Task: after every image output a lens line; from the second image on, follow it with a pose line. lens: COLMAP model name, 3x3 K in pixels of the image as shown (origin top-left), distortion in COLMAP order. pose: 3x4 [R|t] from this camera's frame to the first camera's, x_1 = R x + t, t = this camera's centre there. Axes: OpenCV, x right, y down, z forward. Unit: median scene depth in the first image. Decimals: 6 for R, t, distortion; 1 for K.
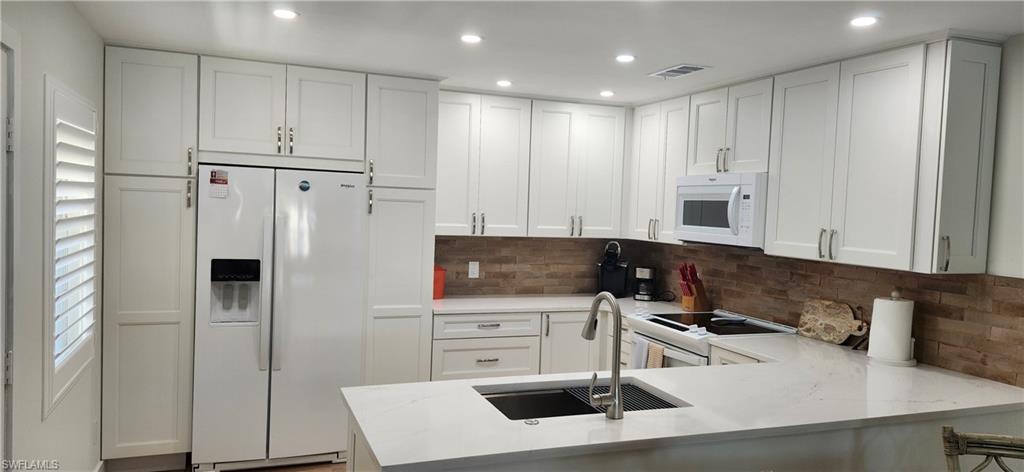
lens RADIAL K [[697.5, 0, 510.4], [0, 697.5, 233.9], [0, 0, 1]] dist [0.073742, -0.004197]
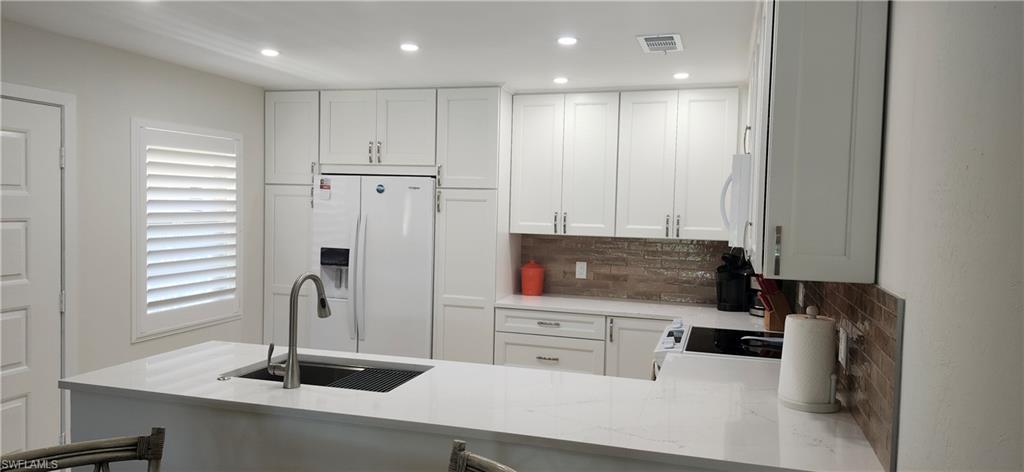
lens RADIAL K [[697.5, 0, 512.4], [0, 697.5, 235.9], [0, 0, 1]] dist [0.073742, -0.004197]
pose [[0.783143, 0.011262, -0.621739, 0.545745], [-0.021539, 0.999727, -0.009021, 0.015502], [0.621468, 0.020457, 0.783172, 0.180474]]
